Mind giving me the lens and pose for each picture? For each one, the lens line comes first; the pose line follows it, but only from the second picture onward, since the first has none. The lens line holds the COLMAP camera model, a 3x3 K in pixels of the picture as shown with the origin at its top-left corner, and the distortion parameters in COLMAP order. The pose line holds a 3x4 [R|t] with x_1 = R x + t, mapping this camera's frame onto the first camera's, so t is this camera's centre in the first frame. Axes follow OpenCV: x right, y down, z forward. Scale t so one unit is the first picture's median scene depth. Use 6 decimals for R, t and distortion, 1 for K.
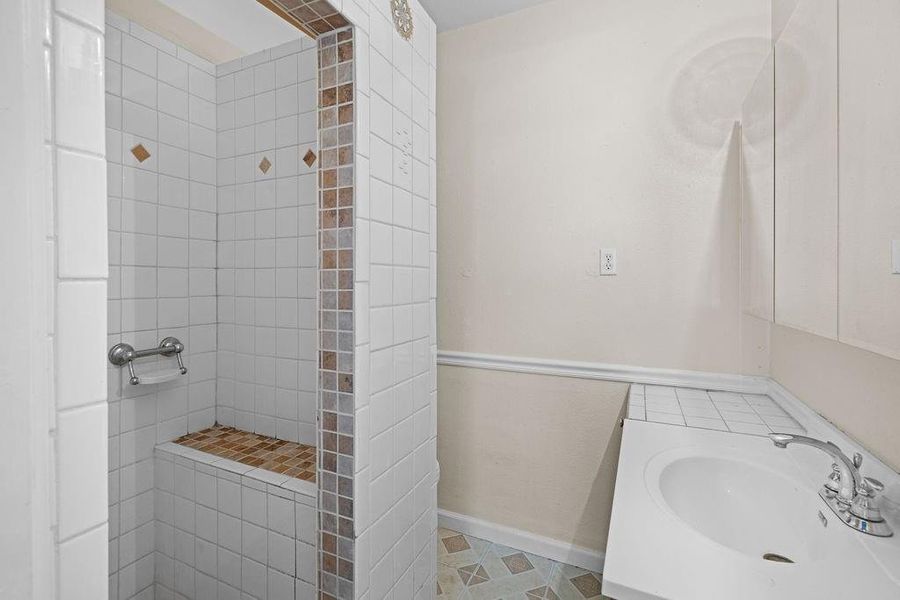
lens RADIAL K [[409.3, 0, 449.5], [0, 409.3, 293.3], [0, 0, 1]] dist [0.001096, 0.000241]
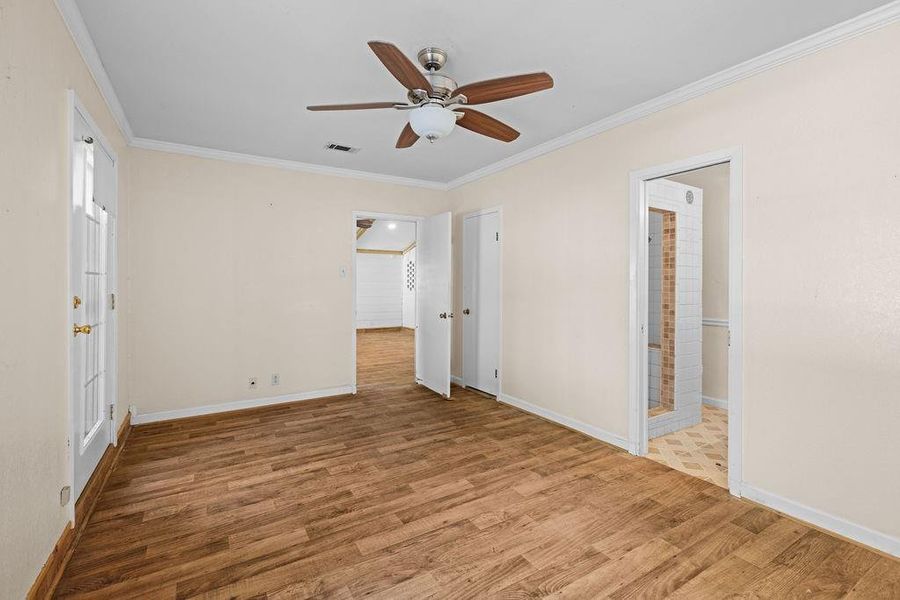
lens RADIAL K [[409.3, 0, 447.0], [0, 409.3, 291.1], [0, 0, 1]] dist [0.001096, 0.000241]
pose [[0.833538, 0.005880, -0.552431, 0.077502], [-0.005470, 0.999982, 0.002391, 0.034897], [0.552435, 0.001029, 0.833555, -3.004293]]
